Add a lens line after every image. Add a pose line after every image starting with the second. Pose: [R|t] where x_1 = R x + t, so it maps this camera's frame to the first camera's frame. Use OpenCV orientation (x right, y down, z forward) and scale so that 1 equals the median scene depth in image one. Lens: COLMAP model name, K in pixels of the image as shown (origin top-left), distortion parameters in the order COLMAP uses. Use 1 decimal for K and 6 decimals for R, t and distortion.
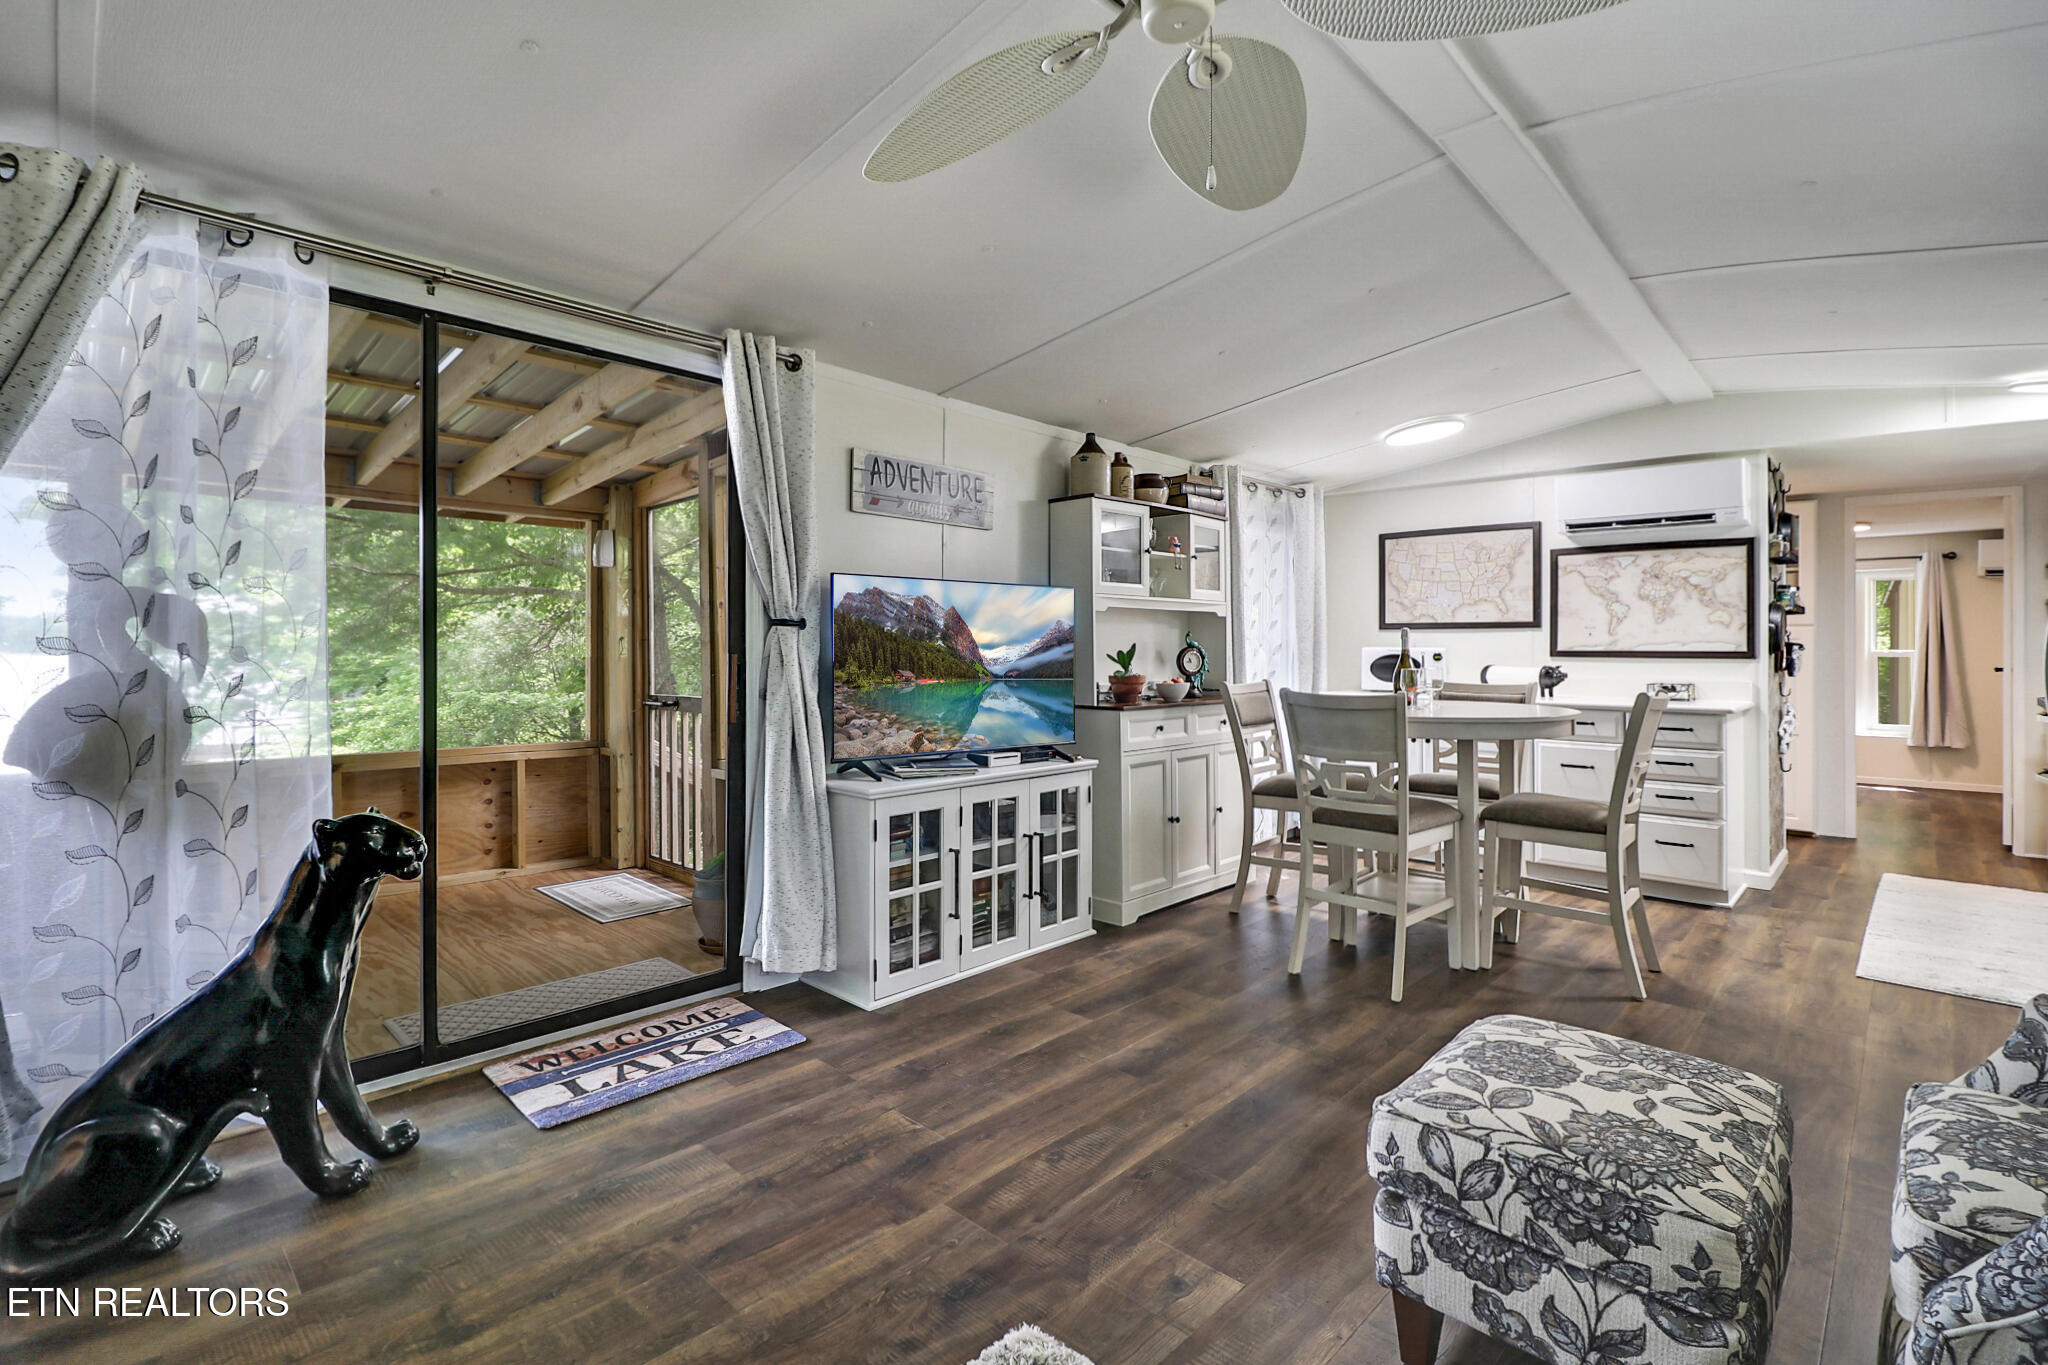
lens RADIAL K [[933.0, 0, 1008.8], [0, 933.0, 649.0], [0, 0, 1]] dist [-0.000405, -0.014962]
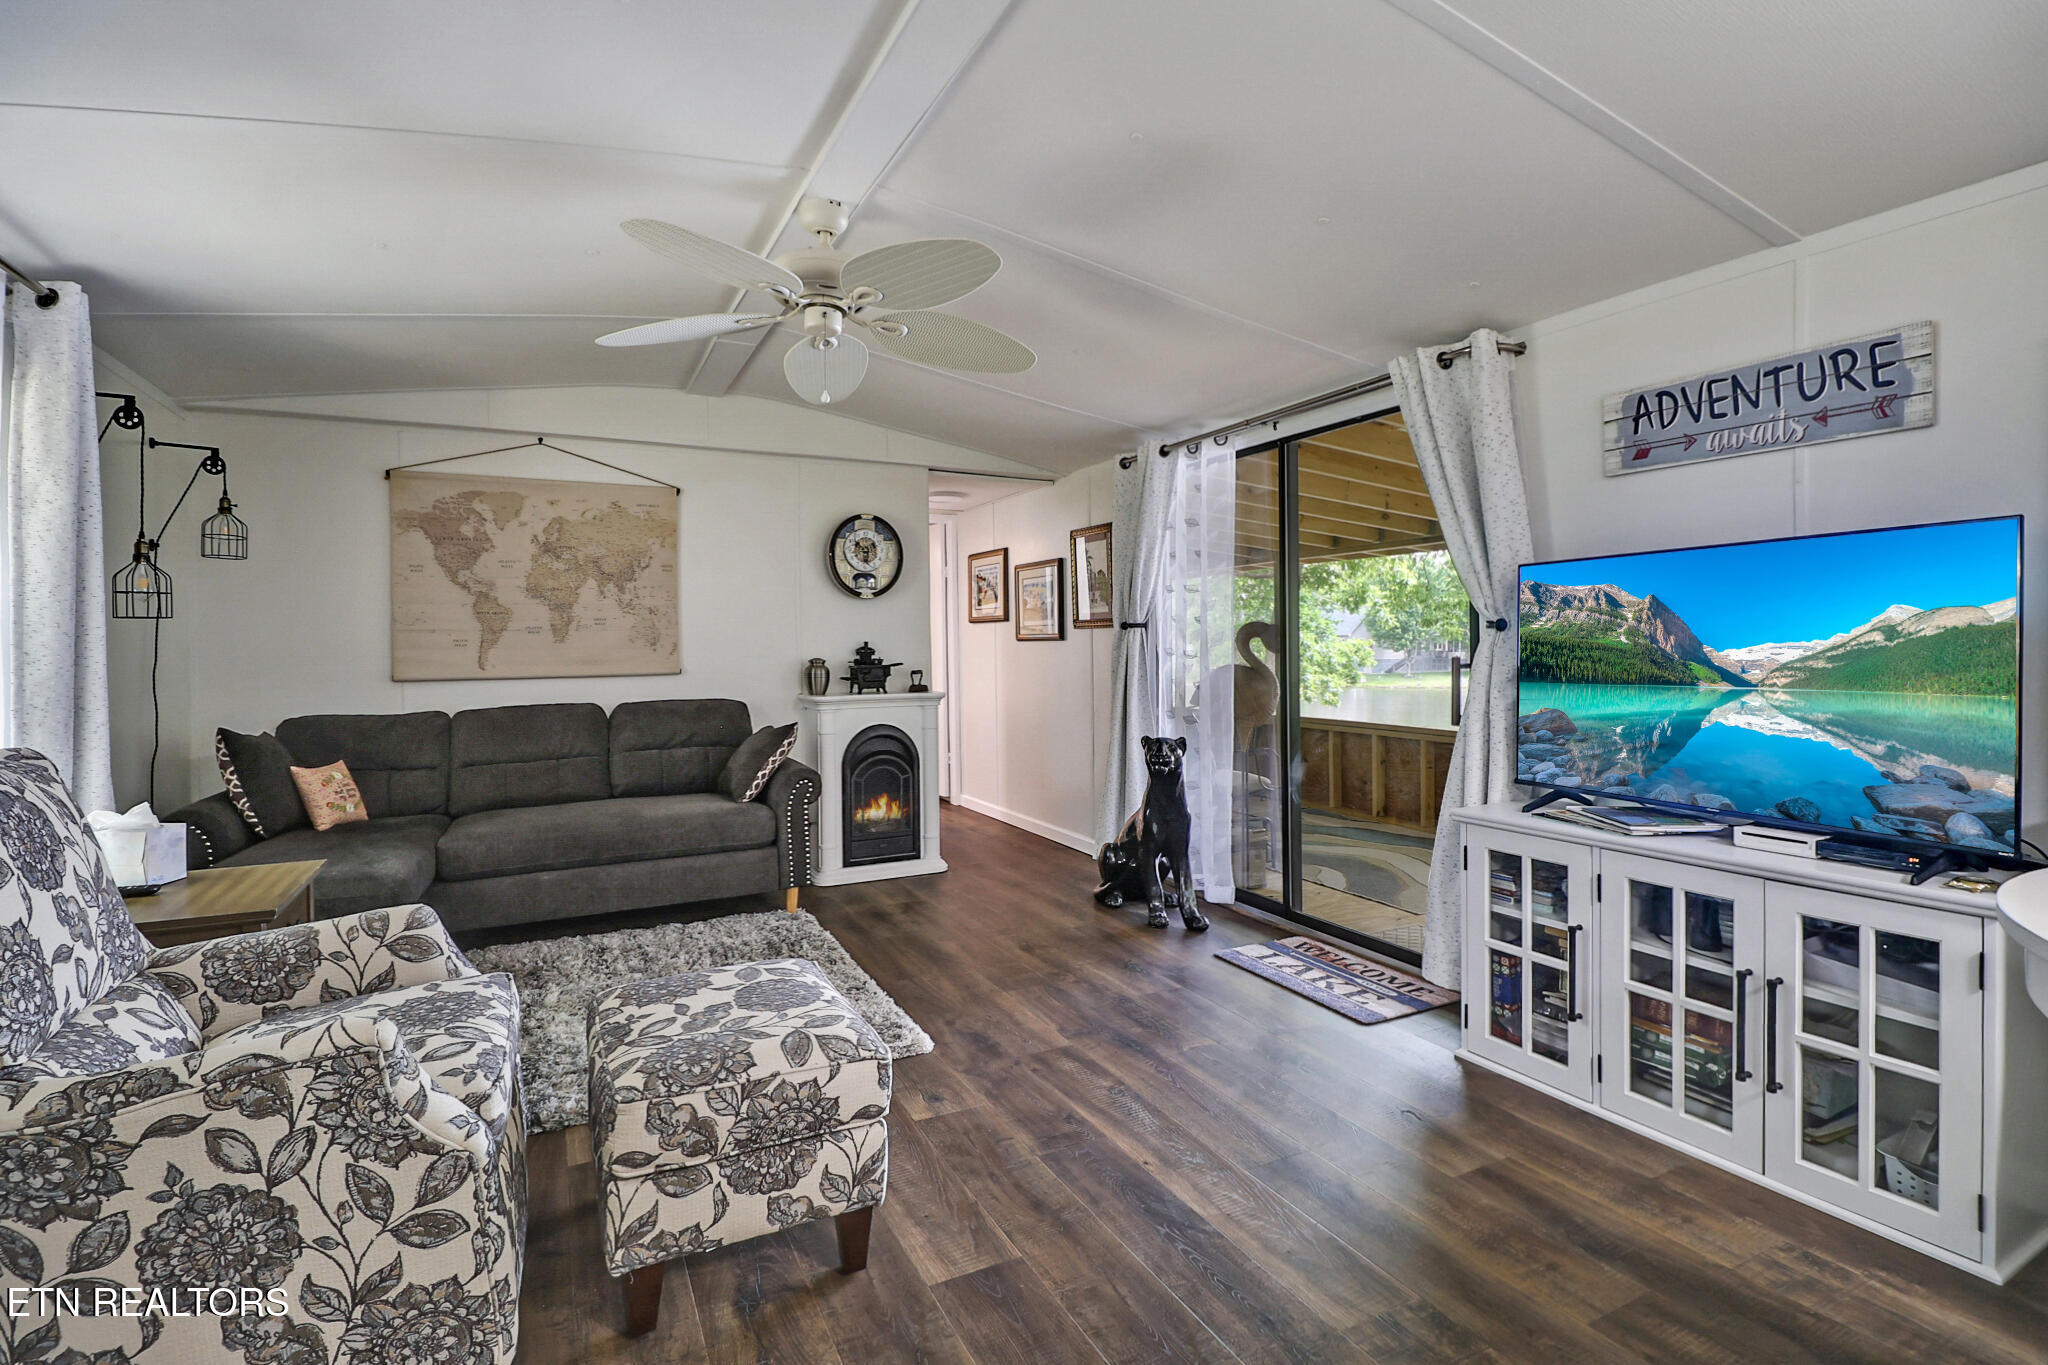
lens RADIAL K [[945.1, 0, 1011.1], [0, 945.1, 667.3], [0, 0, 1]] dist [0.002442, -0.015788]
pose [[-0.326752, 0.011591, -0.945039, 0.556179], [0.001456, 0.999930, 0.011761, 0.001512], [0.945109, 0.002467, -0.326746, 0.583613]]
